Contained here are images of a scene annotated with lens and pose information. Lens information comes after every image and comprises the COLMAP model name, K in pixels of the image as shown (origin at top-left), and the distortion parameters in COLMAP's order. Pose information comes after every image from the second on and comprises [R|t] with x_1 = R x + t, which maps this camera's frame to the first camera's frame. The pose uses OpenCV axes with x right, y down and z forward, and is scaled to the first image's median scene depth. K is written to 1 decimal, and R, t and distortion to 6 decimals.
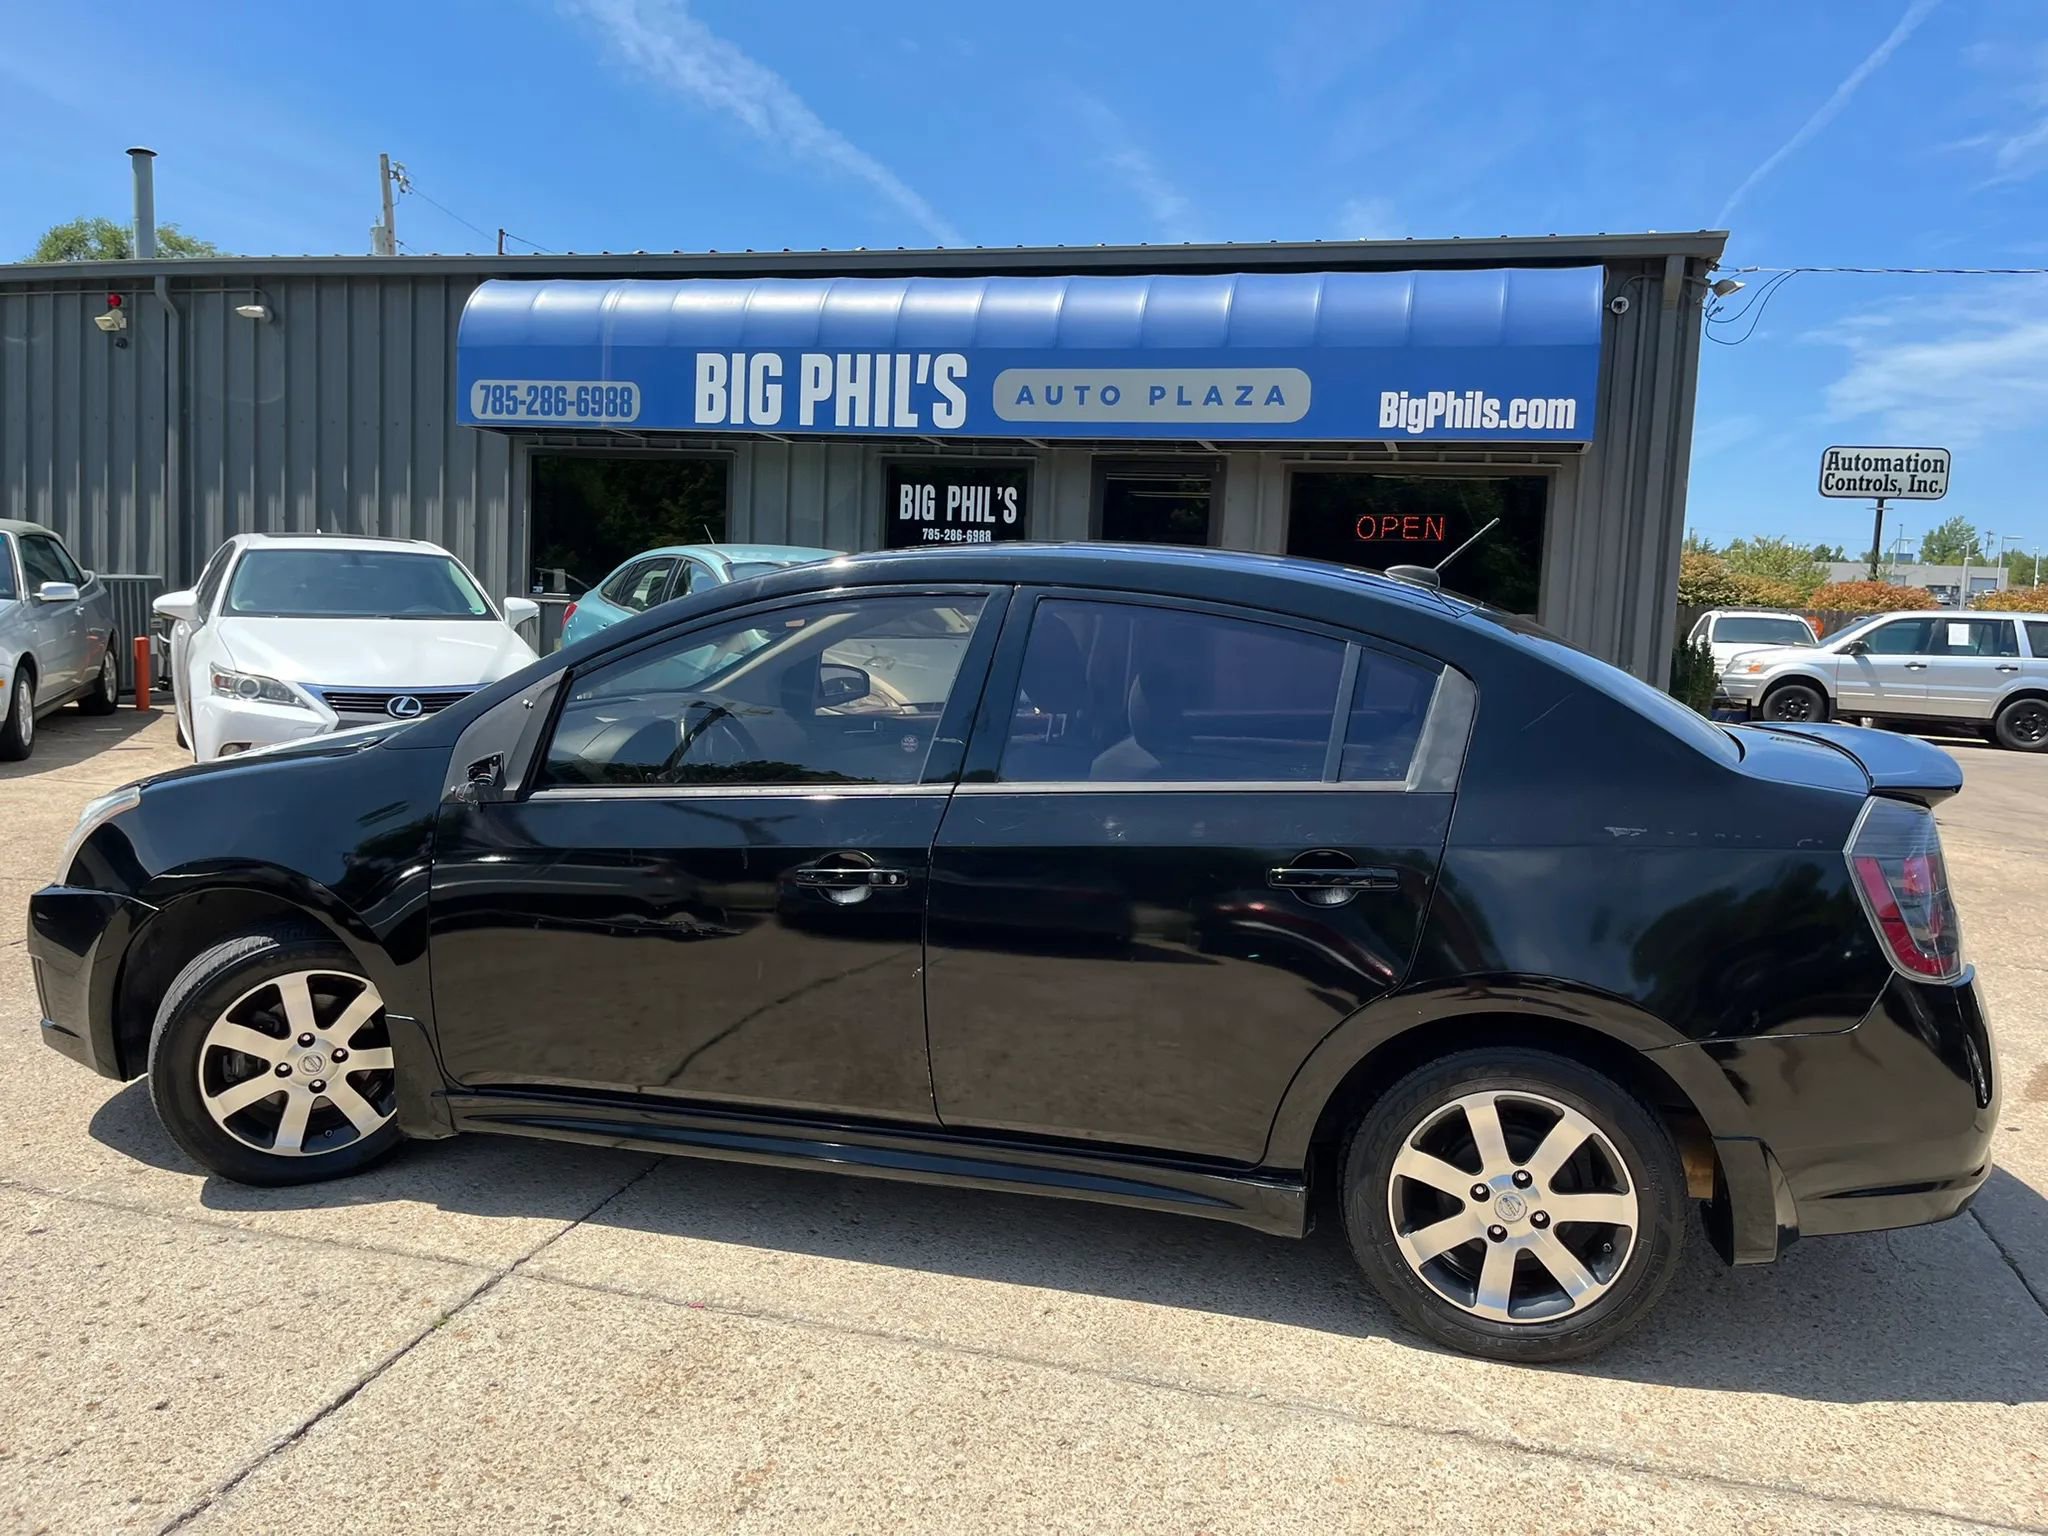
lens RADIAL K [[1548.7, 0, 1042.6], [0, 1548.7, 770.9], [0, 0, 1]] dist [0.081496, -0.112431]
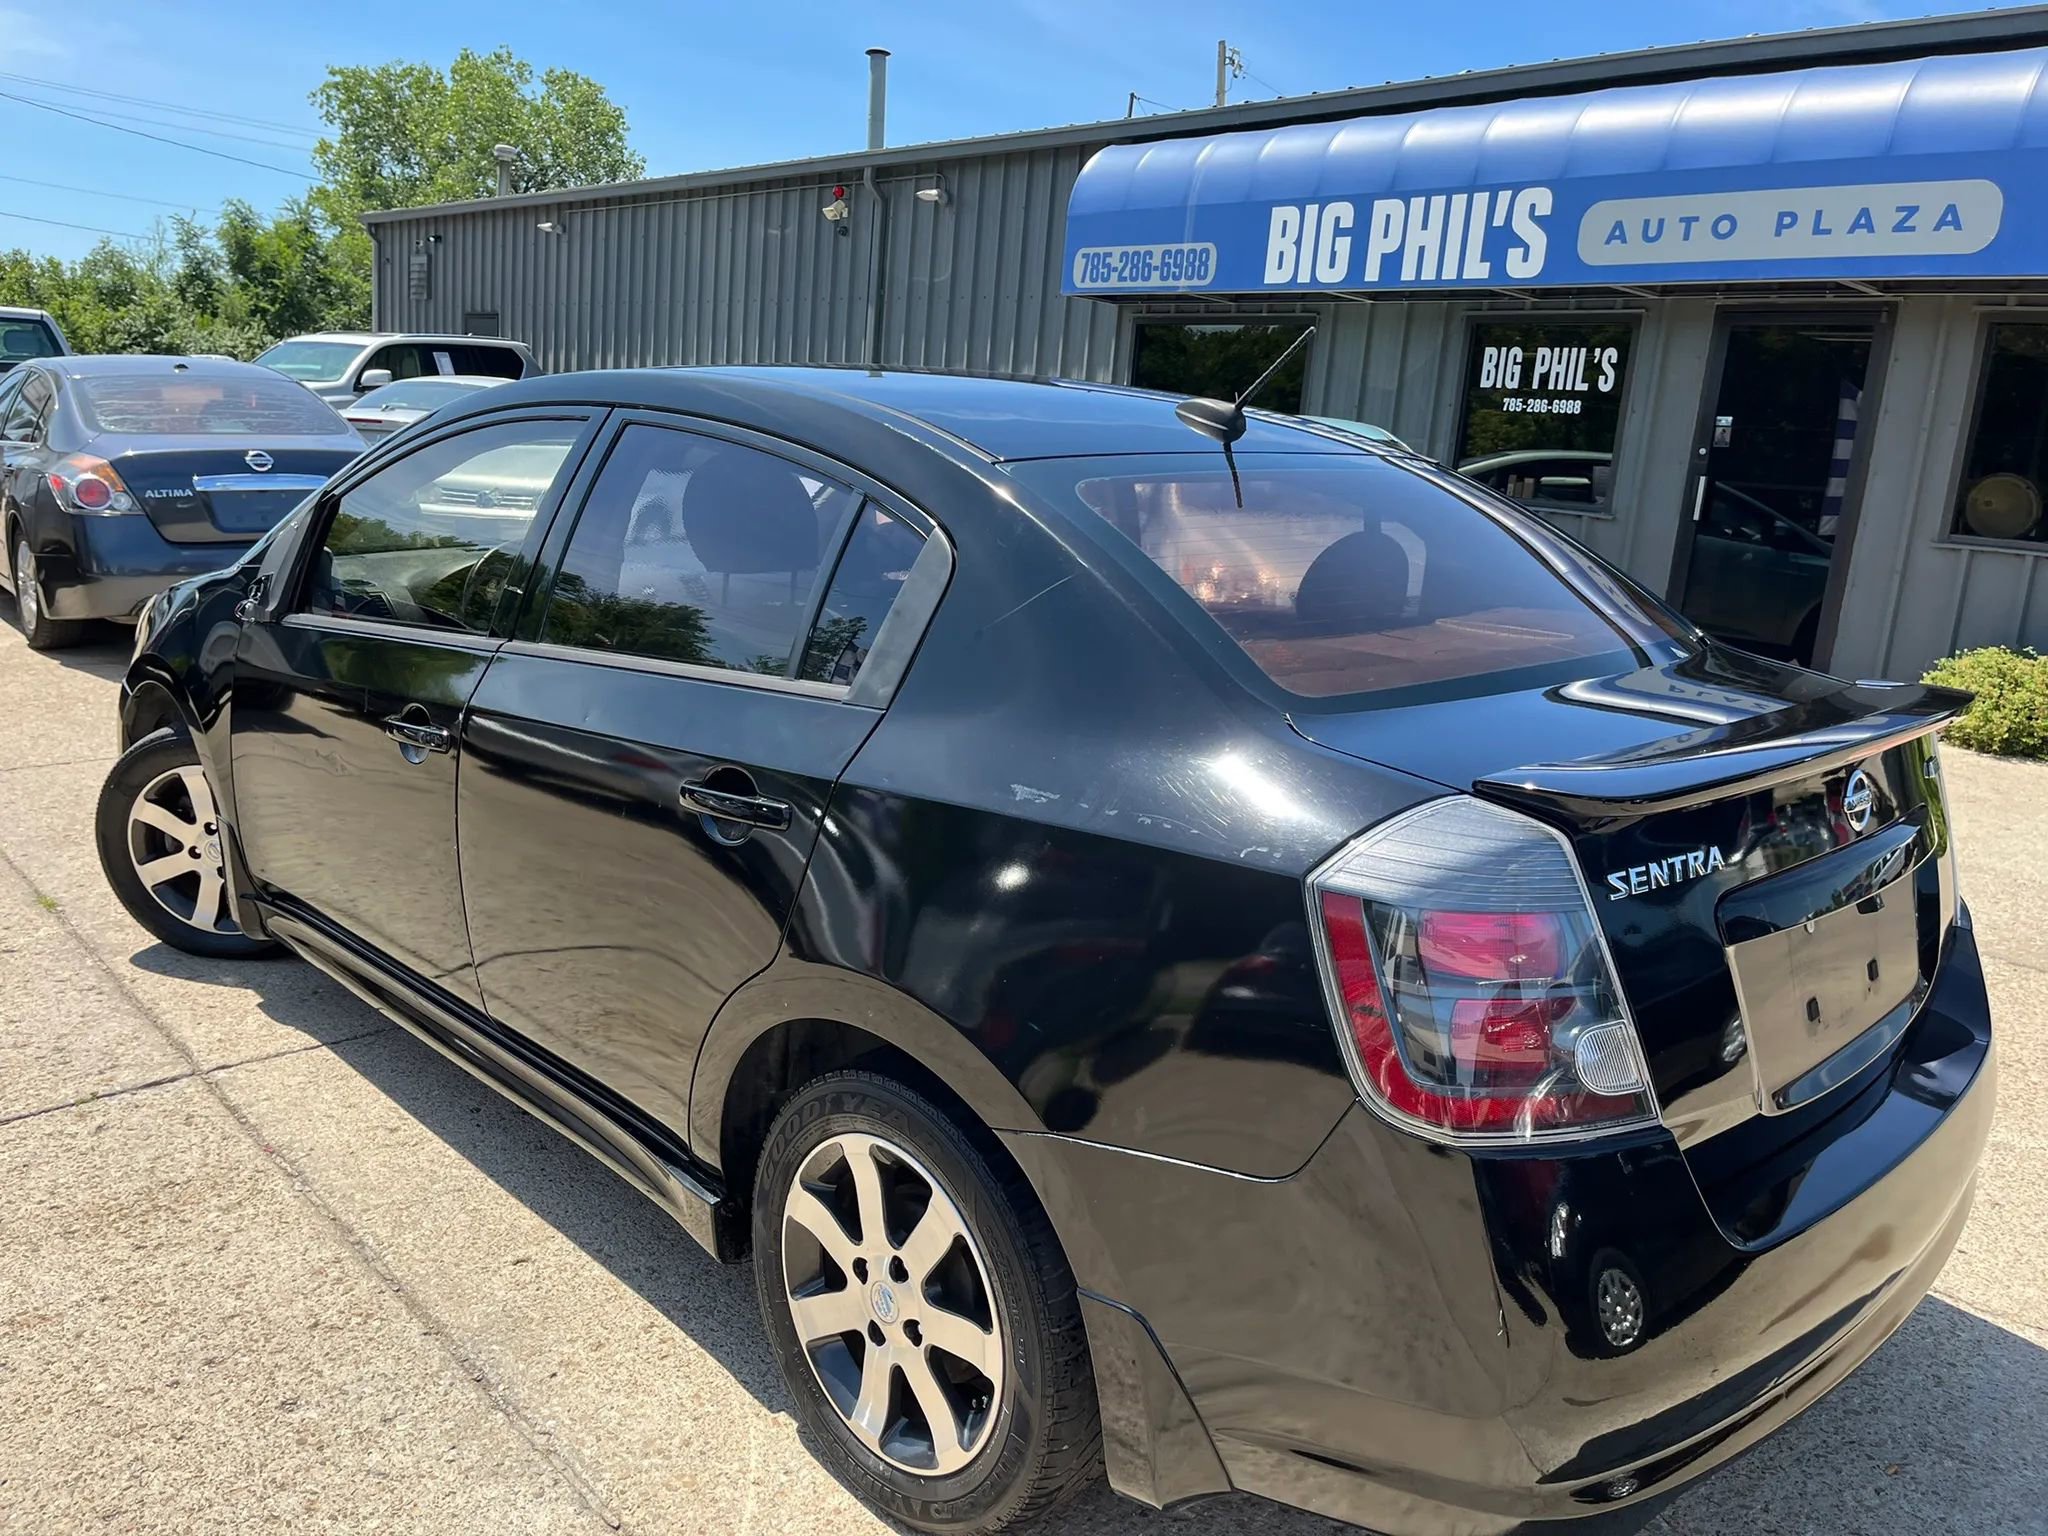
lens RADIAL K [[1548.7, 0, 1018.1], [0, 1548.7, 769.2], [0, 0, 1]] dist [0.081496, -0.112431]
pose [[0.848468, 0.130268, -0.512964, 0.193408], [-0.095198, 0.990991, 0.094200, -0.008801], [0.520614, -0.031093, 0.853226, 0.124955]]
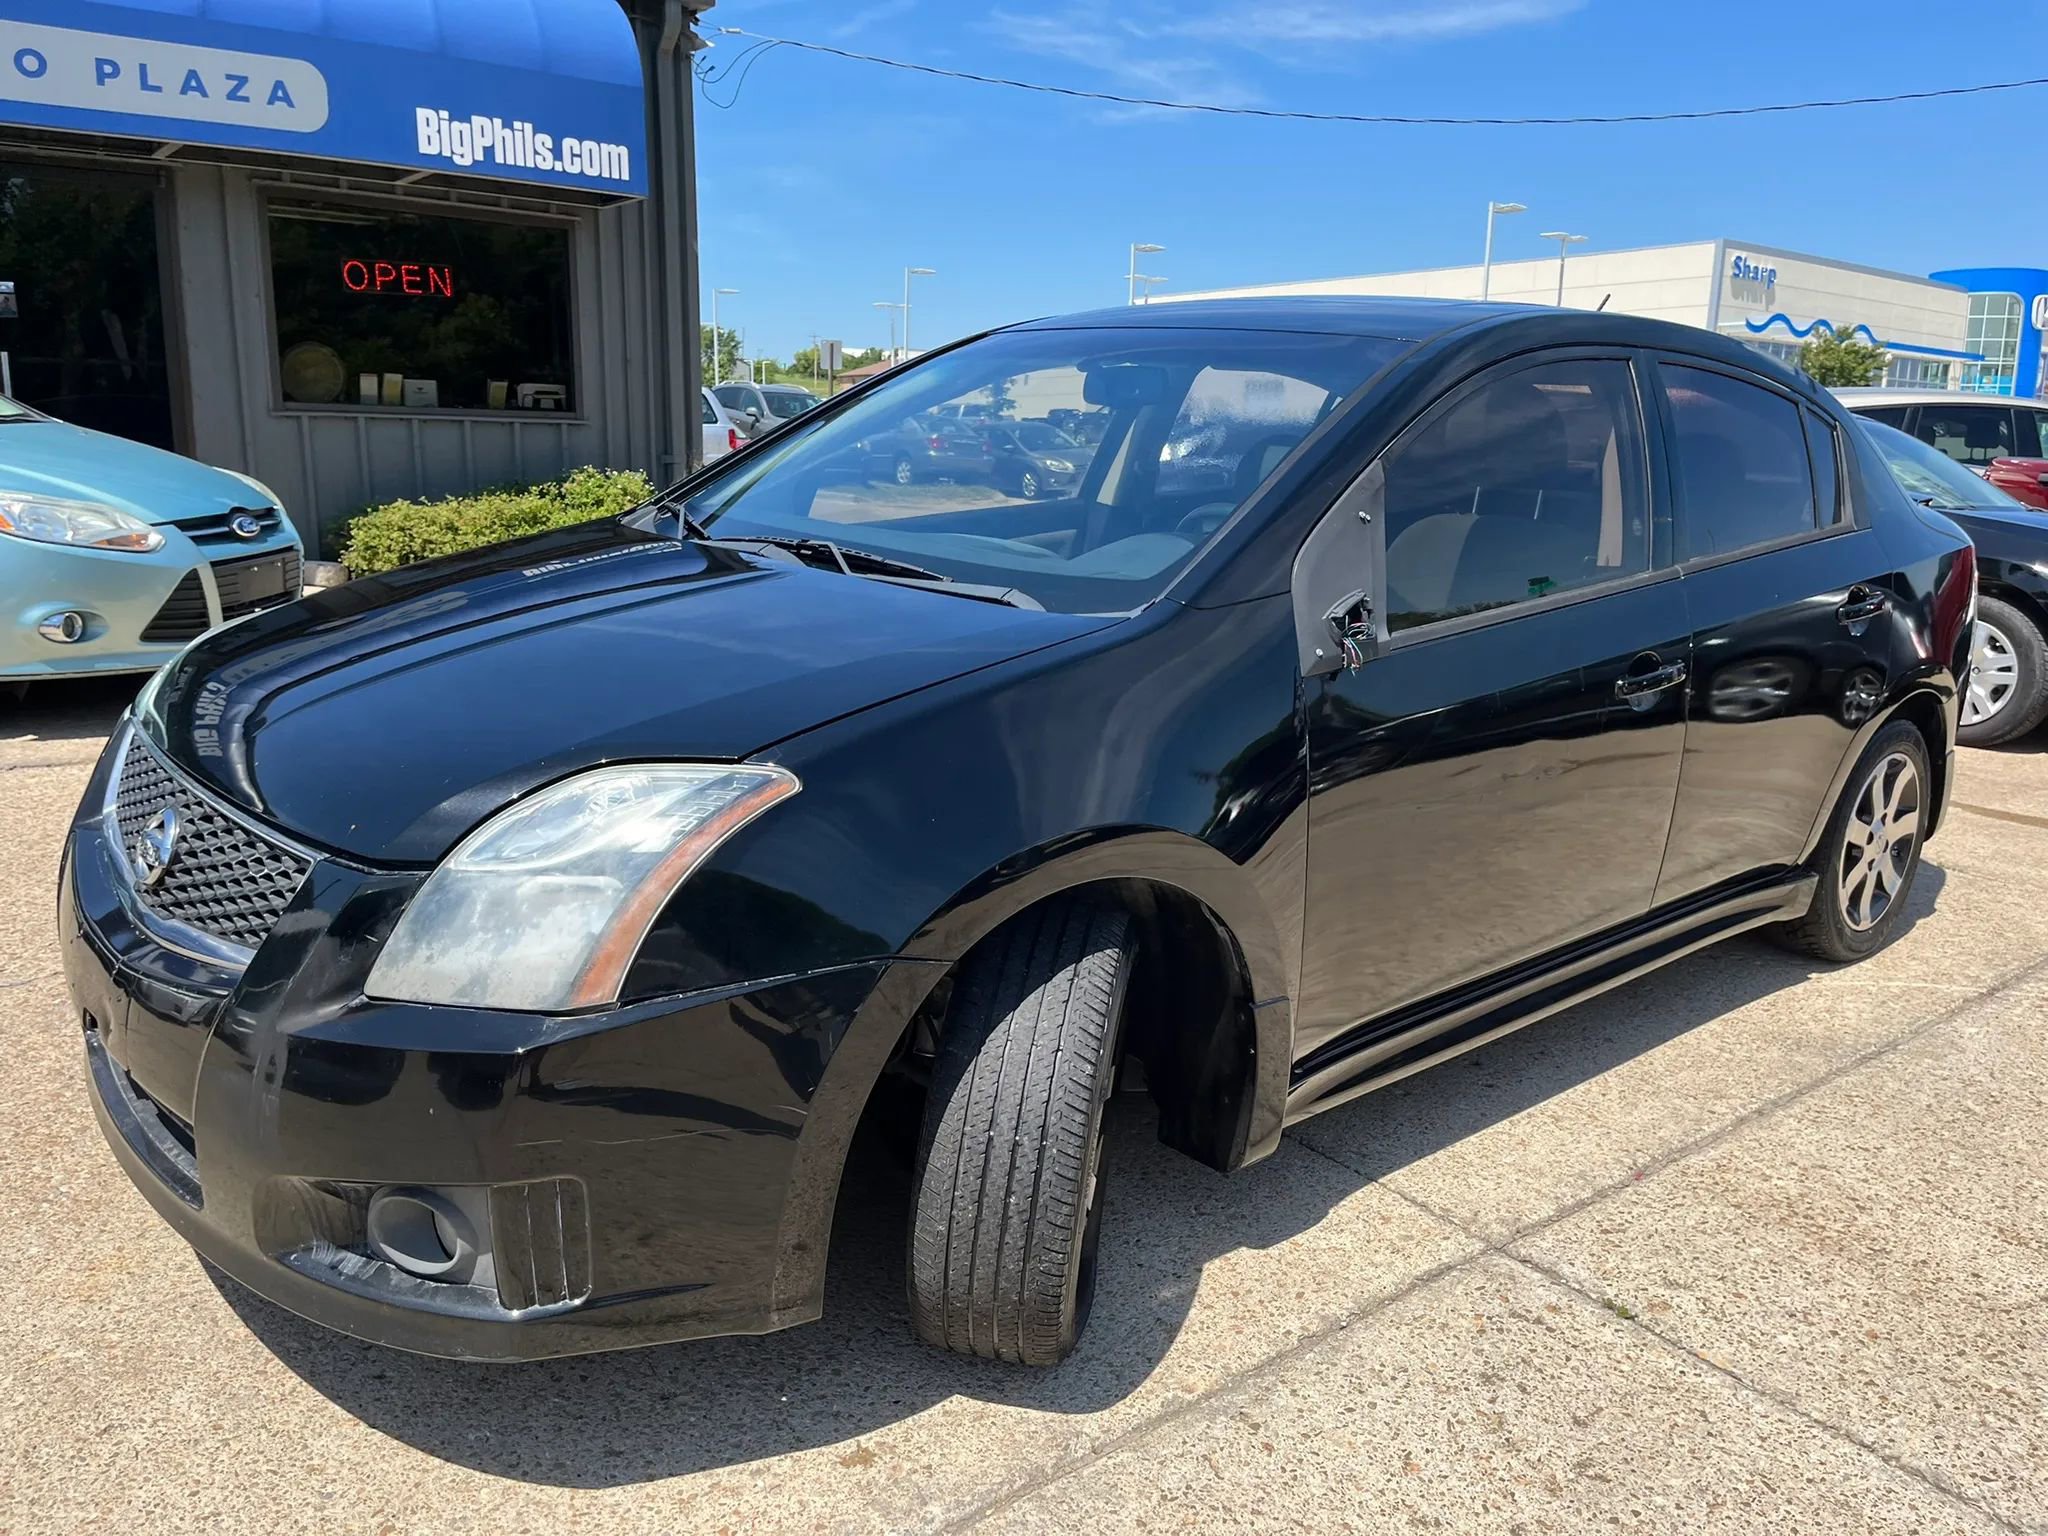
lens RADIAL K [[1548.7, 0, 1031.1], [0, 1548.7, 788.4], [0, 0, 1]] dist [0.081496, -0.112431]
pose [[0.581756, -0.209874, 0.785820, -0.324067], [0.088318, 0.976724, 0.195476, -0.024116], [-0.808554, -0.044318, 0.586751, 0.229580]]
